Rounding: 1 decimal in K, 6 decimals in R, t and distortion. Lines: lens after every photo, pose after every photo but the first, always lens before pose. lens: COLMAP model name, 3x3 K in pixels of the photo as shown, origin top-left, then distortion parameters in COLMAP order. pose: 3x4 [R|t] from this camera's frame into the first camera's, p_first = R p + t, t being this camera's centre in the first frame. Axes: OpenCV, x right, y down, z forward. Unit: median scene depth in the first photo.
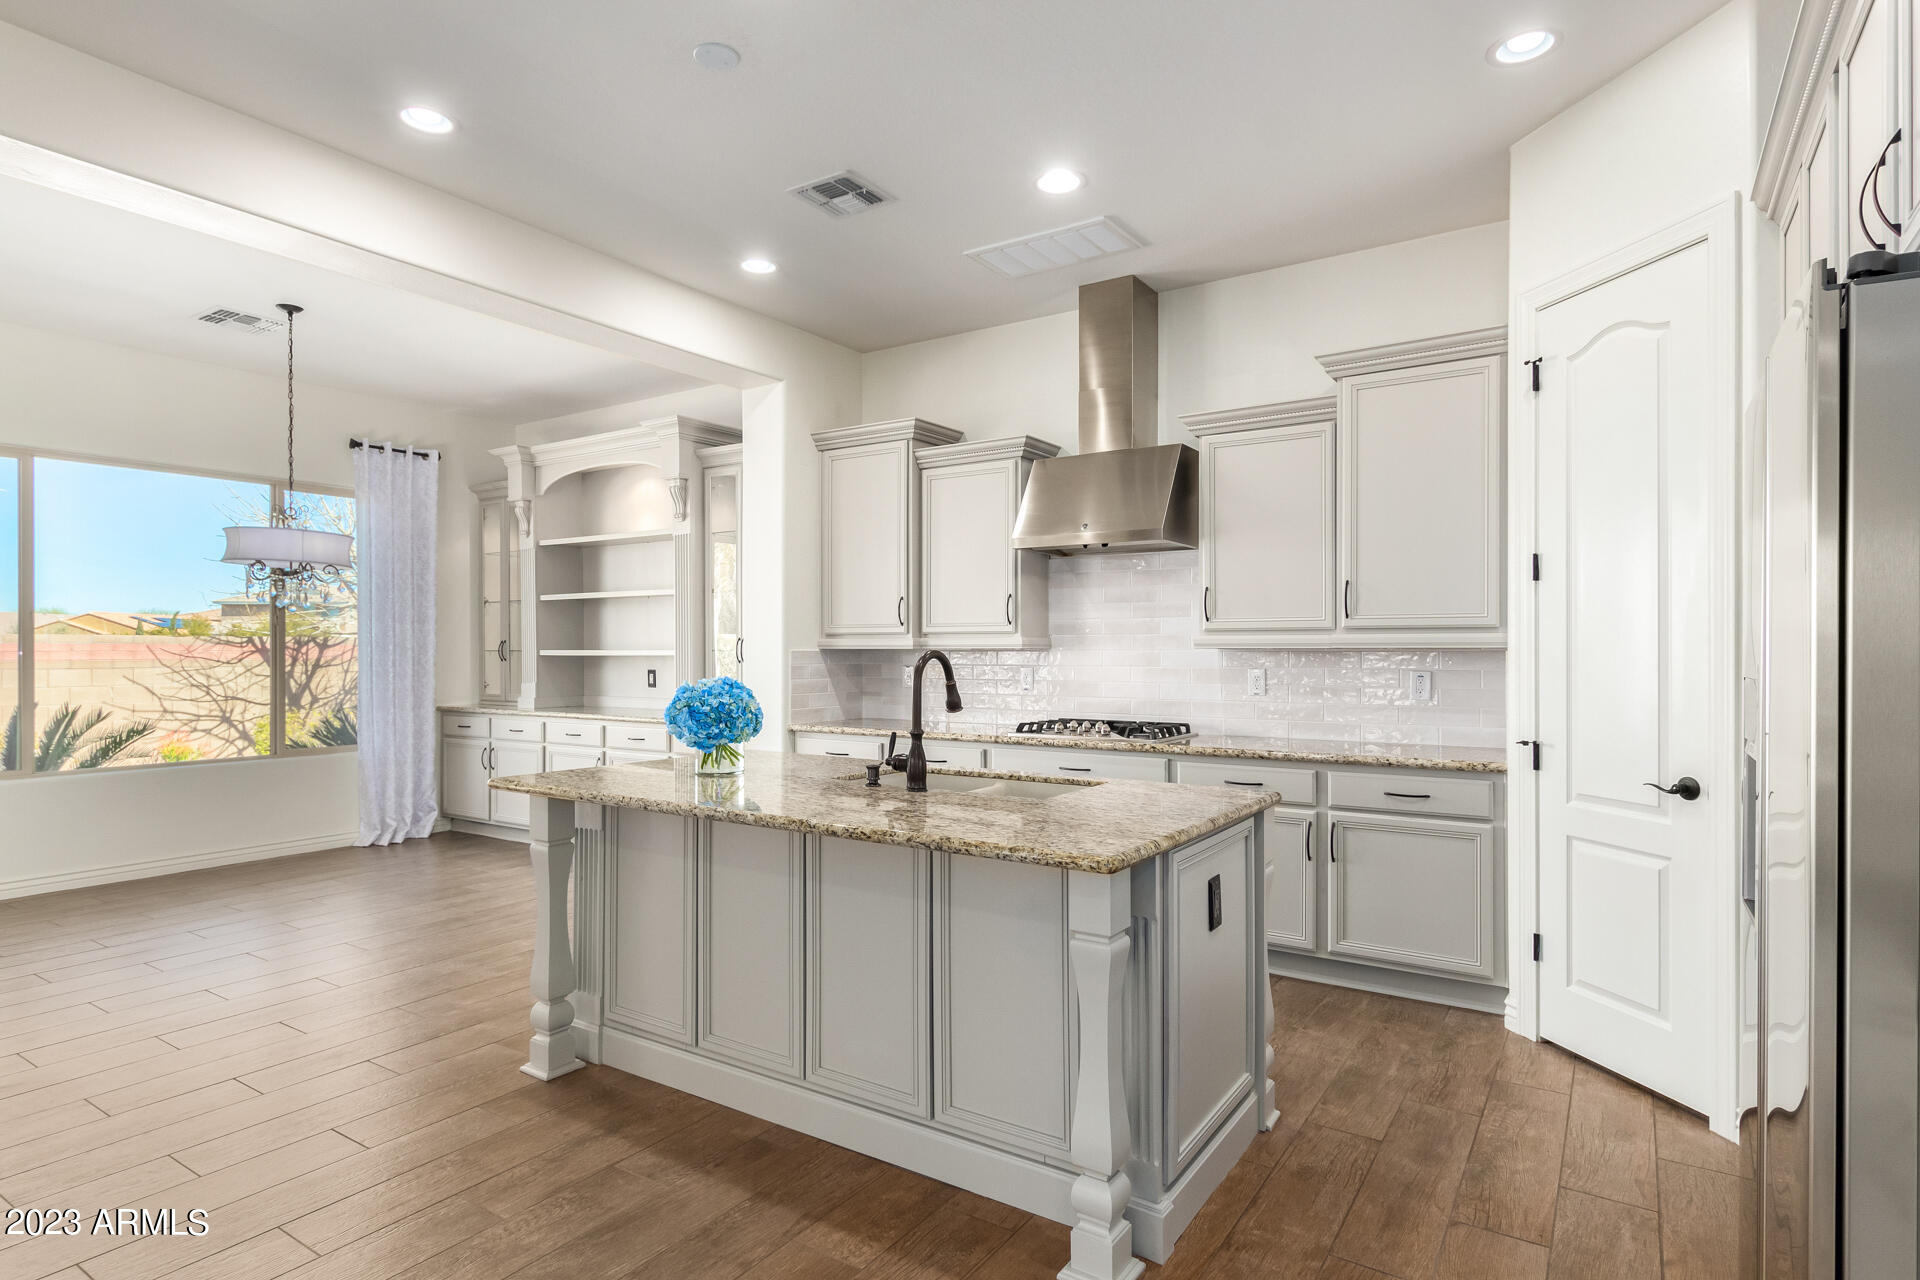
lens RADIAL K [[1015.4, 0, 961.8], [0, 1015.4, 647.7], [0, 0, 1]] dist [0.002680, 0.001048]
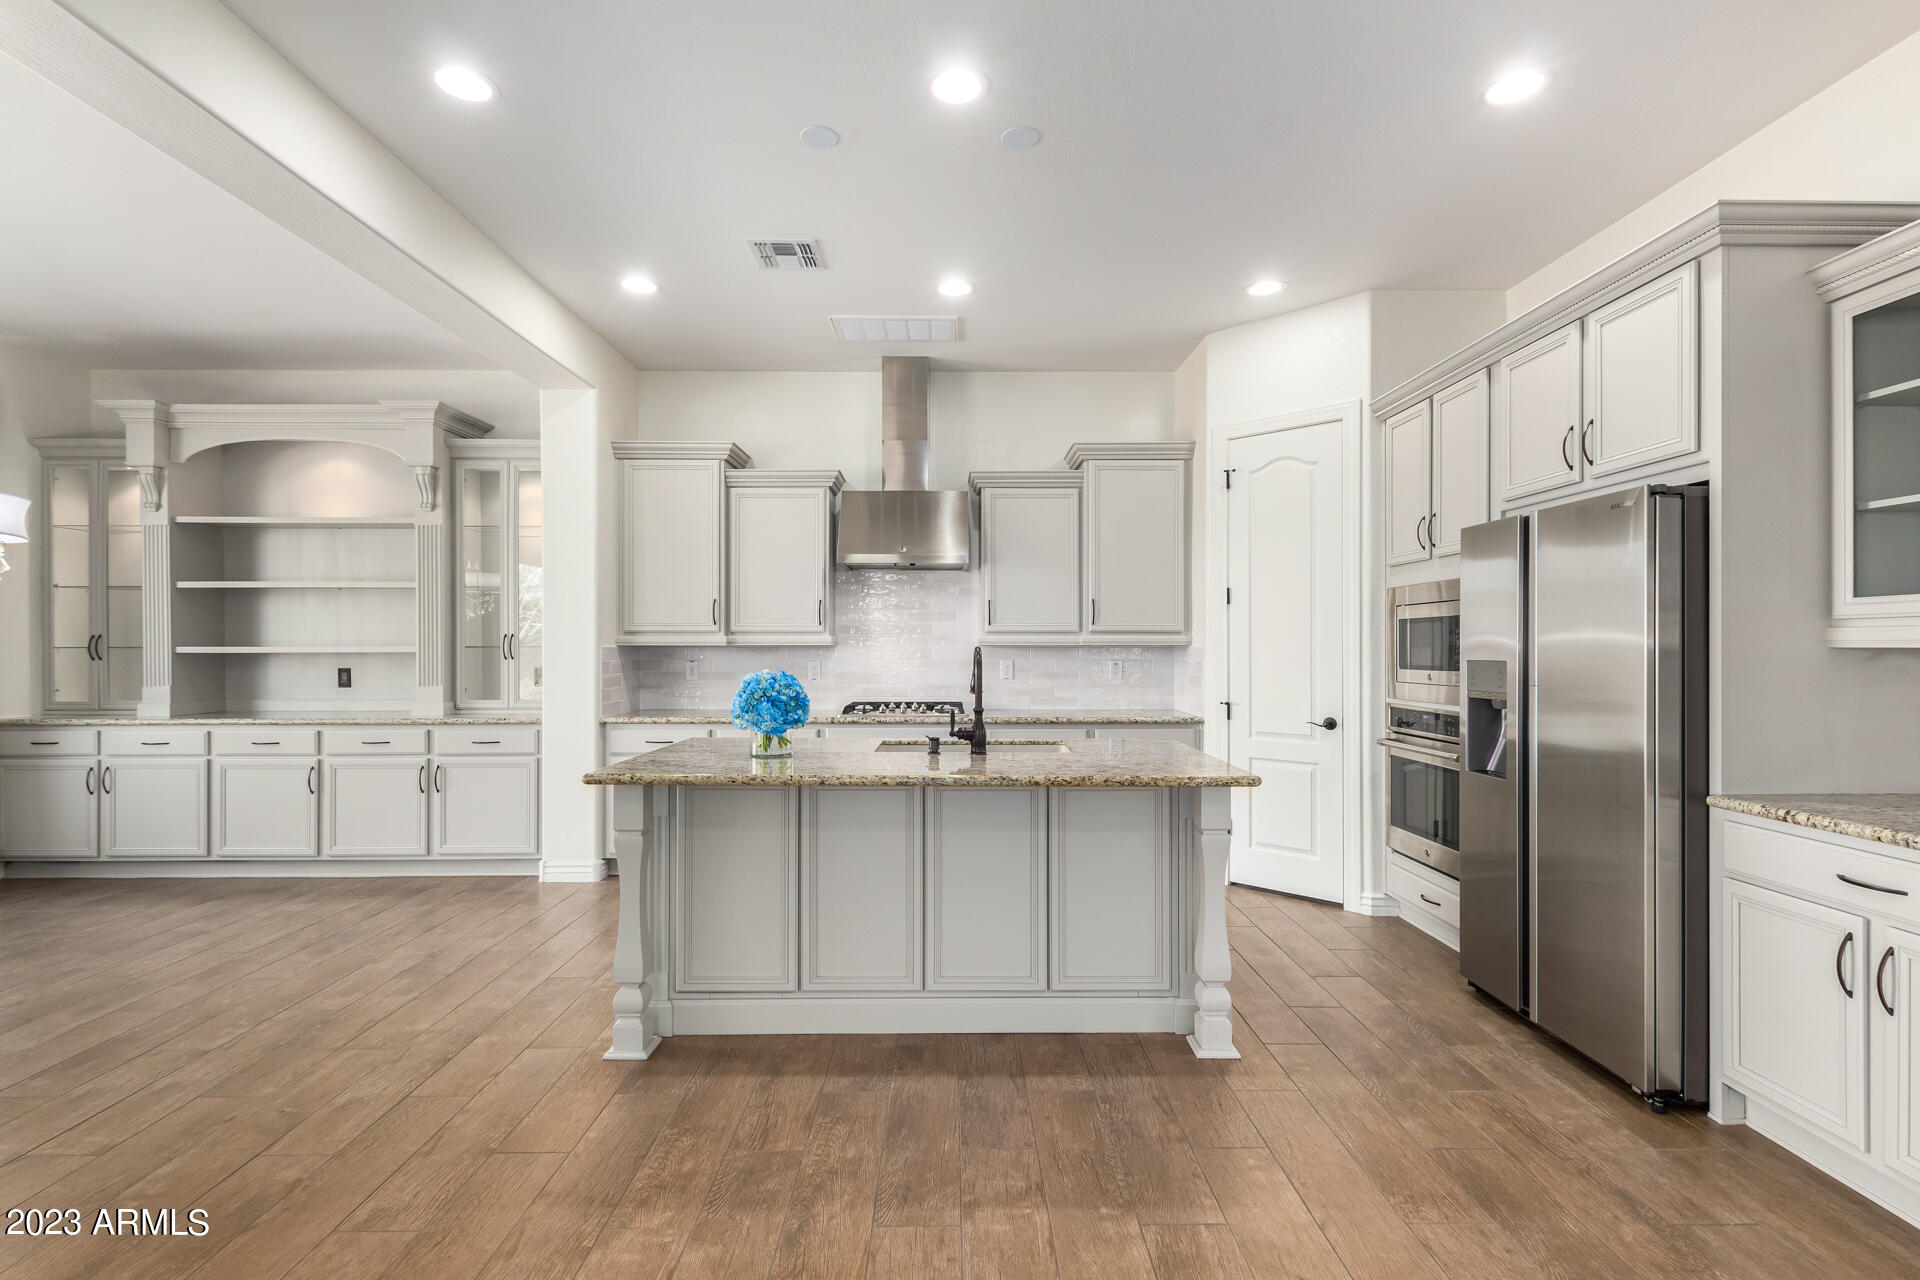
lens RADIAL K [[882.1, 0, 963.3], [0, 882.1, 644.4], [0, 0, 1]] dist [0.002480, -0.000876]
pose [[0.829396, 0.000886, 0.558661, -0.339360], [-0.000834, 1.000000, -0.000349, 0.000032], [-0.558661, -0.000177, 0.829396, 0.034960]]
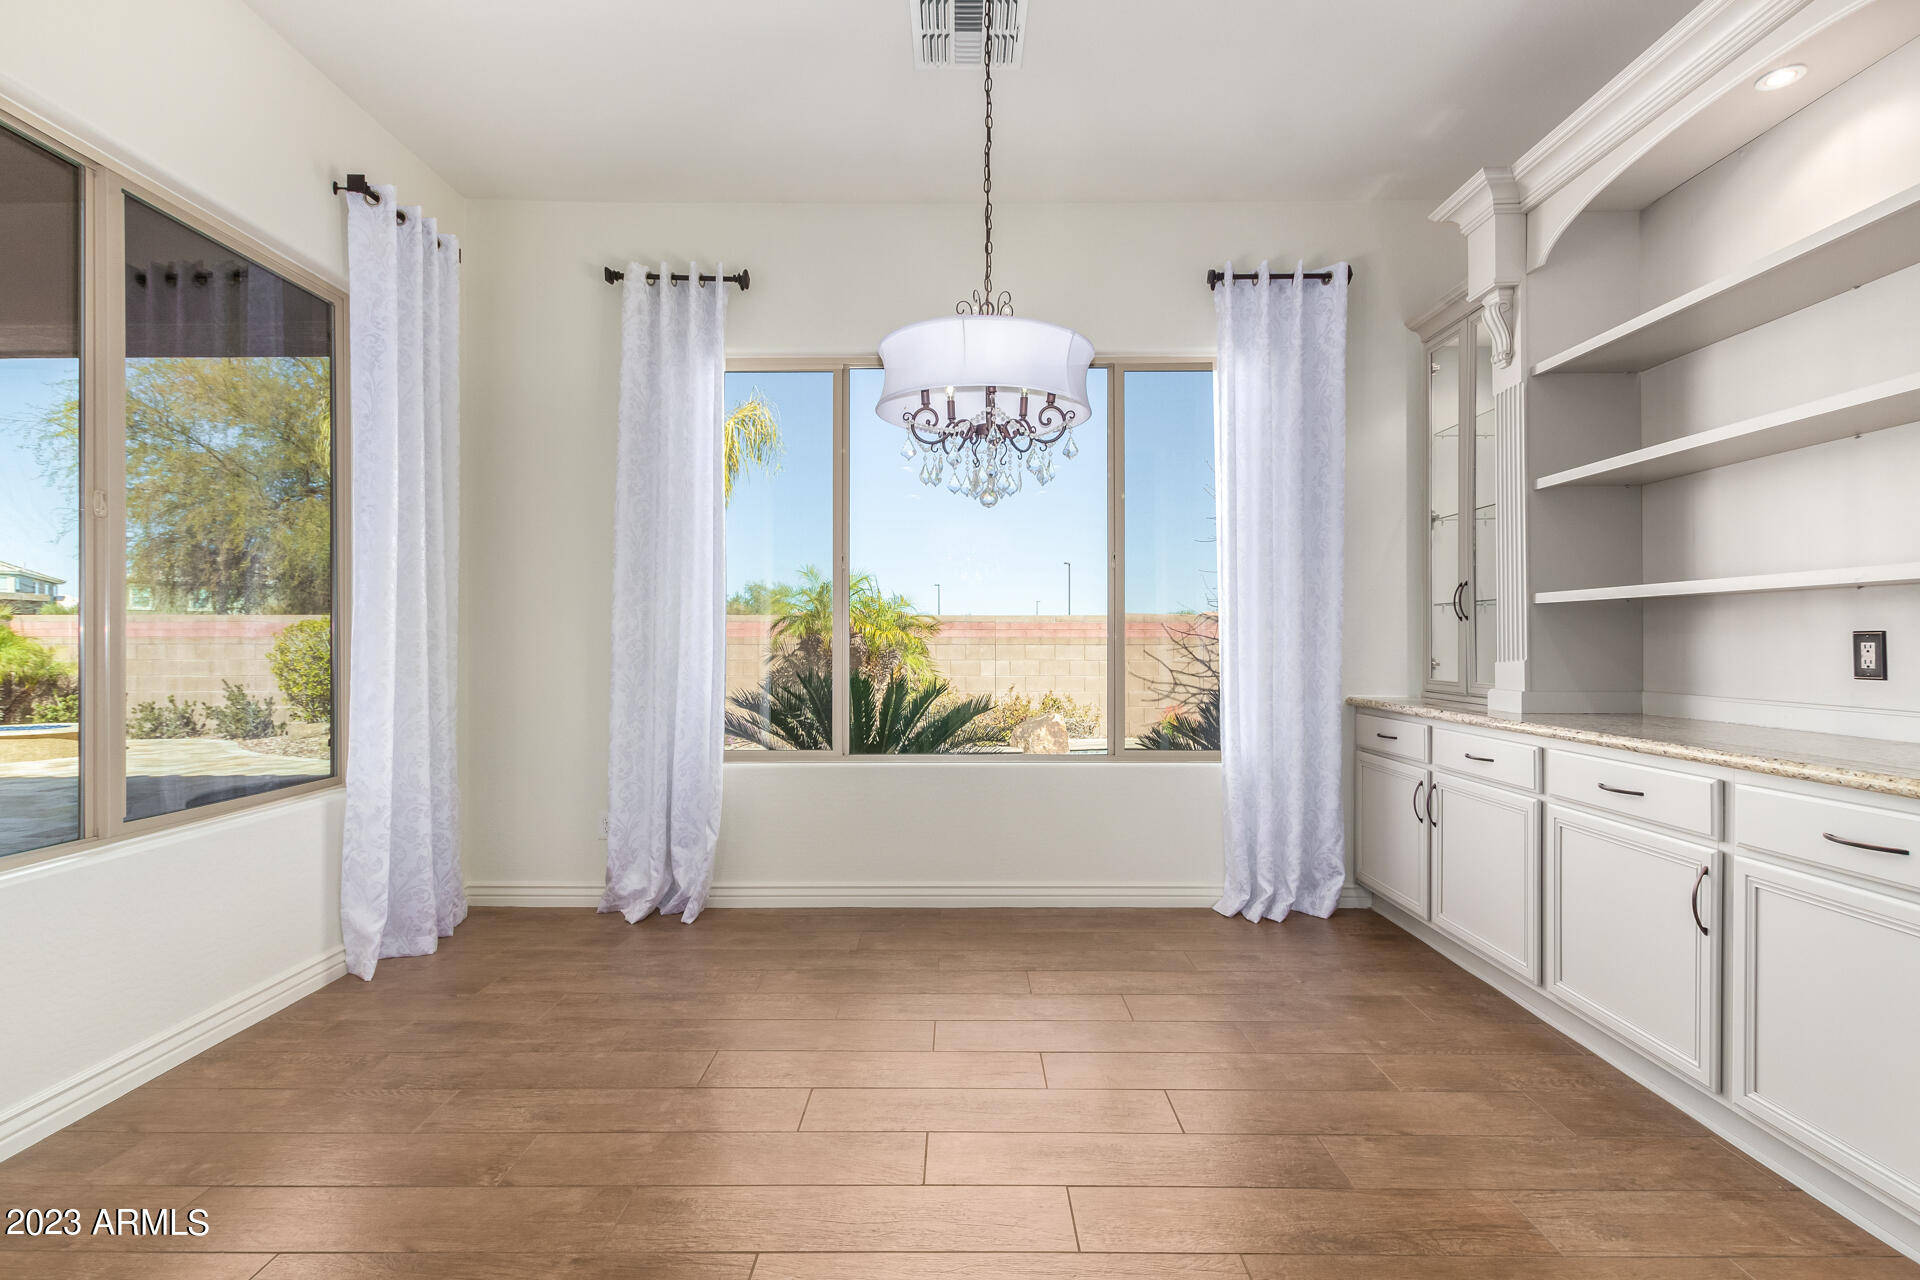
lens RADIAL K [[877.4, 0, 952.8], [0, 877.4, 645.0], [0, 0, 1]] dist [0.001115, -0.000591]
pose [[0.541515, 0.005416, -0.840674, -0.257485], [0.000985, 0.999974, 0.007077, 0.028428], [0.840691, -0.004660, 0.541496, 0.649940]]
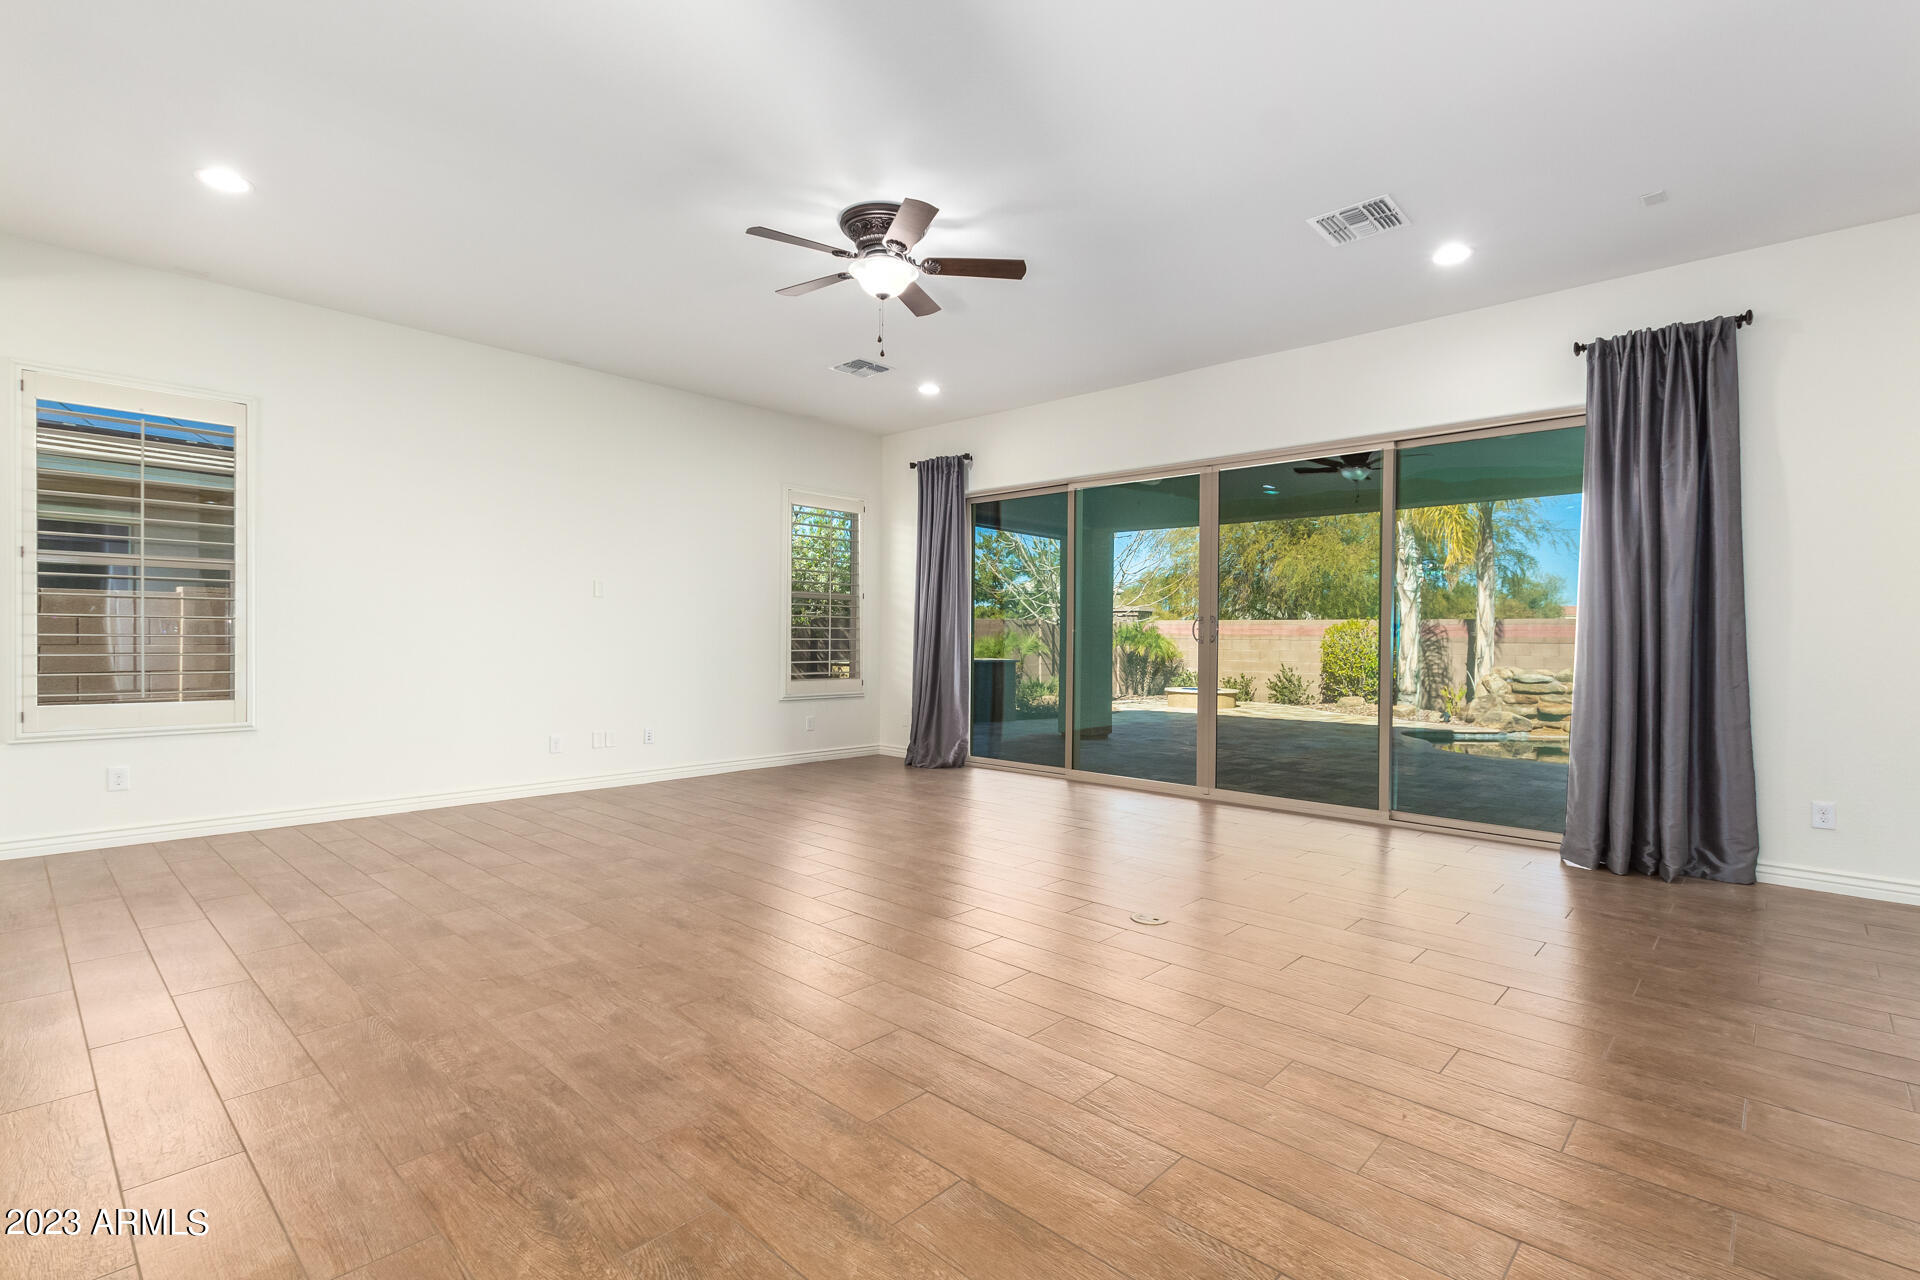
lens RADIAL K [[888.0, 0, 950.3], [0, 888.0, 630.4], [0, 0, 1]] dist [0.000267, -0.000764]
pose [[-0.171089, -0.005321, -0.985241, 0.272474], [-0.005960, 0.999973, -0.004365, 0.027818], [0.985238, 0.005125, -0.171116, -0.224970]]
